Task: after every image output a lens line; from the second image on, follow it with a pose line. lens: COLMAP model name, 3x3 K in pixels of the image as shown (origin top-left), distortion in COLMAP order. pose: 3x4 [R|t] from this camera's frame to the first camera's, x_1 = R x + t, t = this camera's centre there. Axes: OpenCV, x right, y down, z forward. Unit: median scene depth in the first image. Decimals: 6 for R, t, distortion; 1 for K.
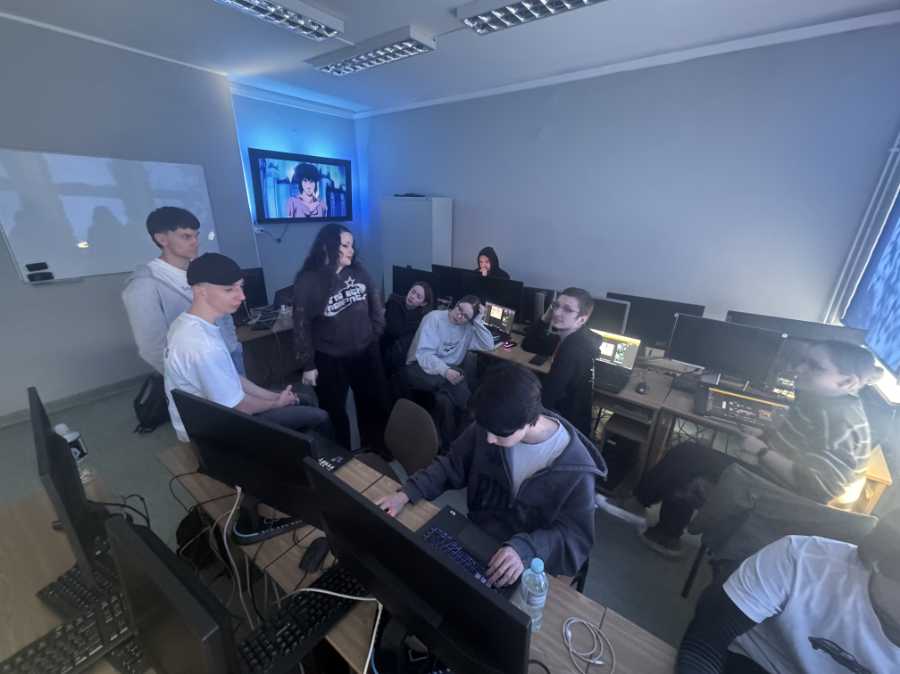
lens RADIAL K [[360.9, 0, 450.0], [0, 360.9, 337.0], [0, 0, 1]] dist [-0.000399, -0.000041]
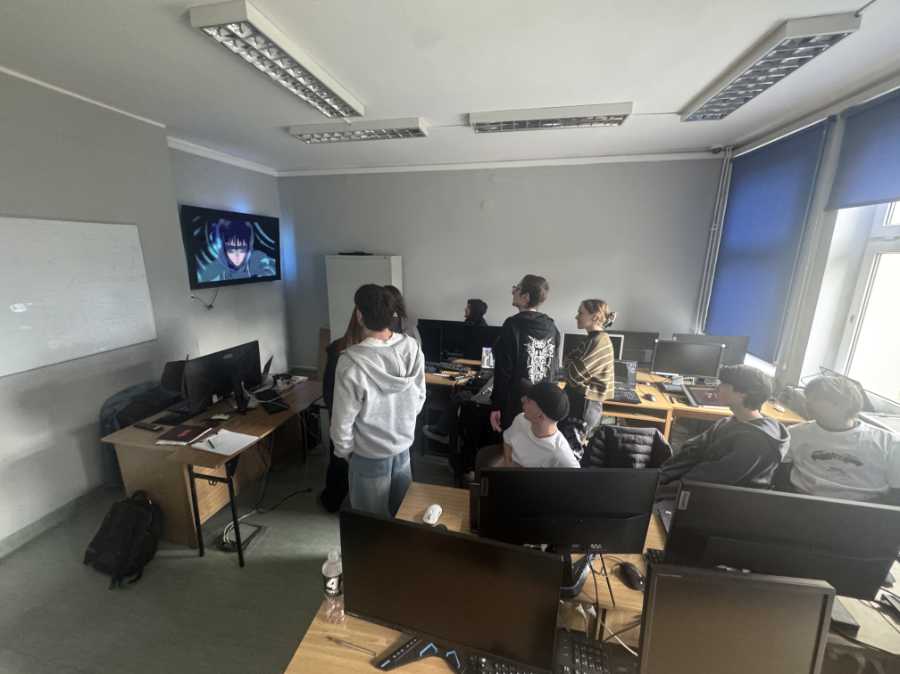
lens RADIAL K [[360.9, 0, 450.0], [0, 360.9, 337.0], [0, 0, 1]] dist [-0.000399, -0.000041]
pose [[0.915111, -0.100119, 0.390575, -0.585837], [0.150068, 0.983660, -0.099460, -0.051099], [-0.374235, 0.149630, 0.915183, 0.016957]]
